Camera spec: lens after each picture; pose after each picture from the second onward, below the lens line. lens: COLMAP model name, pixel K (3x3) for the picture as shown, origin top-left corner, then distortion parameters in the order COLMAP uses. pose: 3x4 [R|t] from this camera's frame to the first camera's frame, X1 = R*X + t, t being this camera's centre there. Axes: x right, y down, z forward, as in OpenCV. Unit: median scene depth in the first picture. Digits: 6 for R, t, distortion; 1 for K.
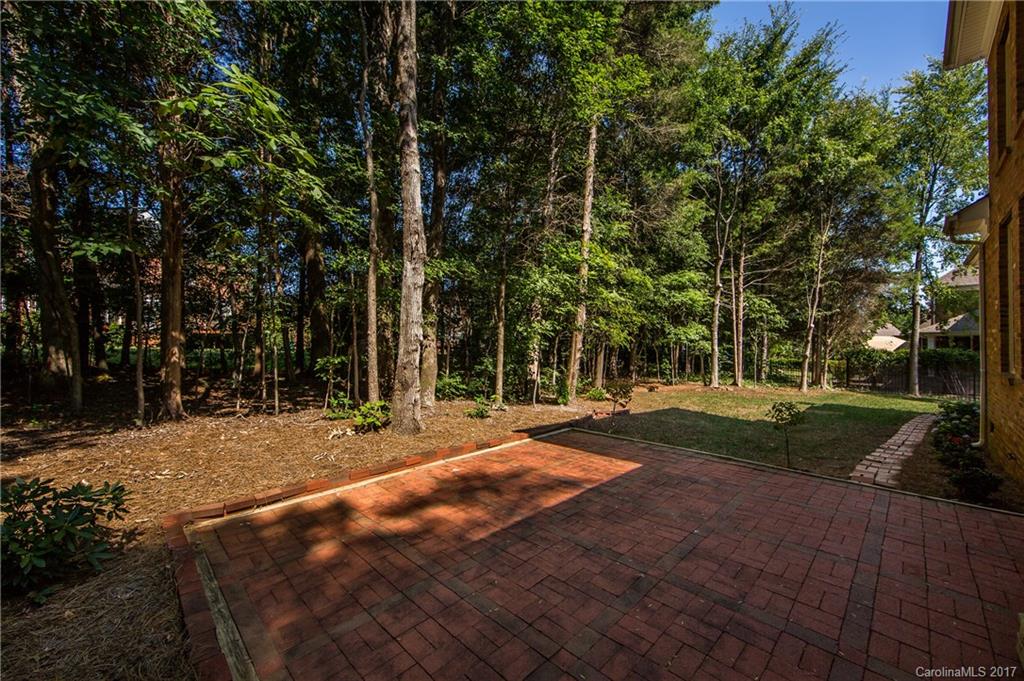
lens RADIAL K [[406.0, 0, 512.4], [0, 406.0, 340.3], [0, 0, 1]] dist [-0.004670, -0.000627]
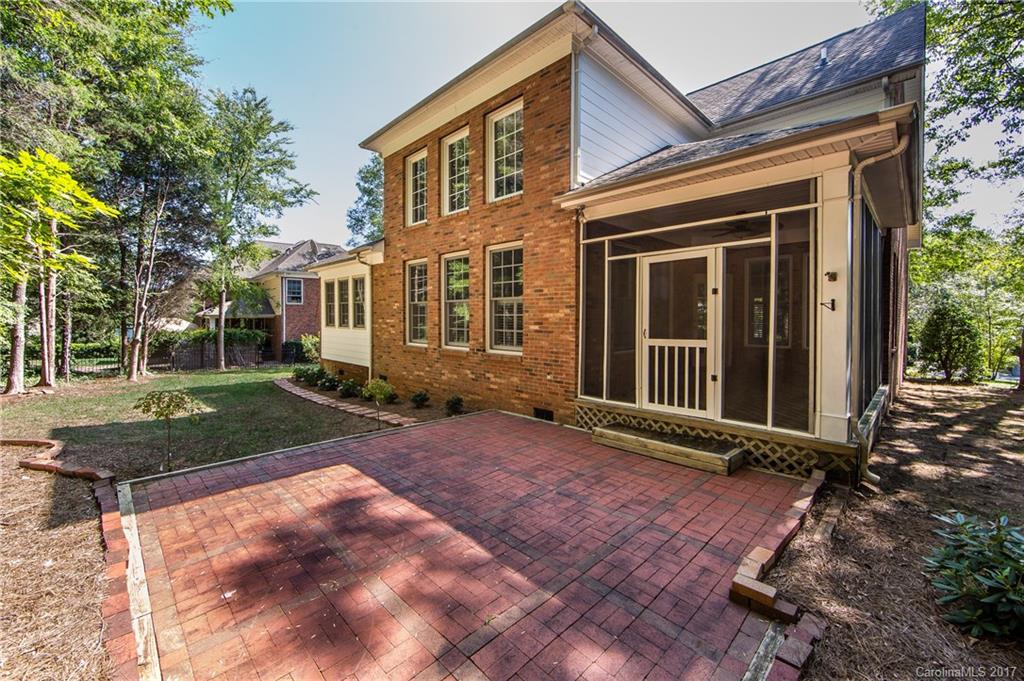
lens RADIAL K [[406.0, 0, 513.5], [0, 406.0, 323.8], [0, 0, 1]] dist [-0.004670, -0.000627]
pose [[-0.000052, -0.008191, 0.999966, -0.574374], [-0.004520, 0.999956, 0.008190, -0.031343], [-0.999990, -0.004520, -0.000089, 0.551488]]
